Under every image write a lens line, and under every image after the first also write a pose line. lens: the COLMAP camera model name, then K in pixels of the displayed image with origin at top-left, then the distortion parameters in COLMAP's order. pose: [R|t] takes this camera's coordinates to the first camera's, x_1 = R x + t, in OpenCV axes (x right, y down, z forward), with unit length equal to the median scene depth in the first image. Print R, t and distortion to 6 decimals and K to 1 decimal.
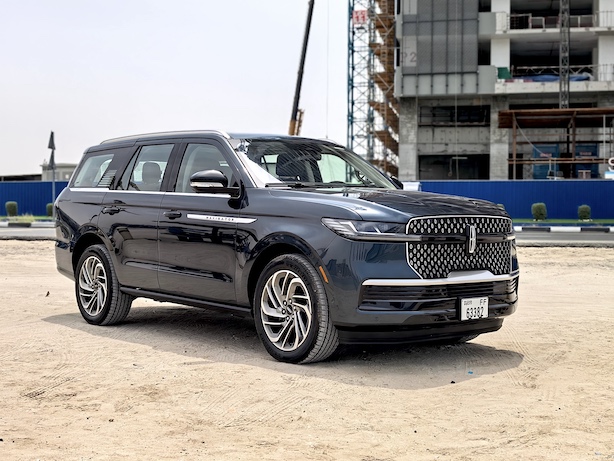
lens RADIAL K [[859.1, 0, 306.6], [0, 859.1, 230.5], [0, 0, 1]] dist [0.036209, 0.000000]
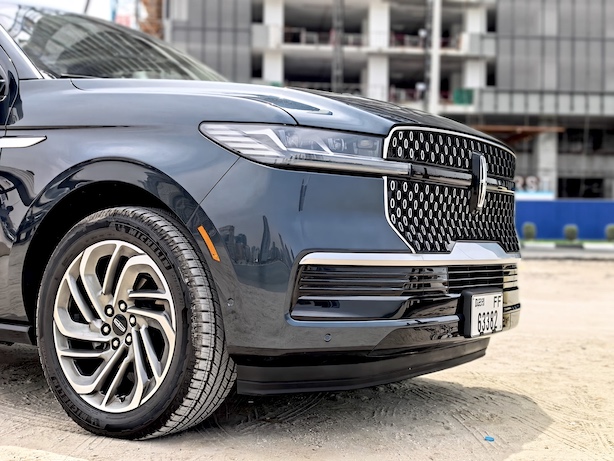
lens RADIAL K [[859.1, 0, 319.5], [0, 859.1, 243.0], [0, 0, 1]] dist [0.036209, 0.000000]
pose [[0.956729, 0.006838, 0.290899, -0.053861], [-0.002483, 0.999879, -0.015335, 0.055074], [-0.290968, 0.013949, 0.956631, 0.521030]]
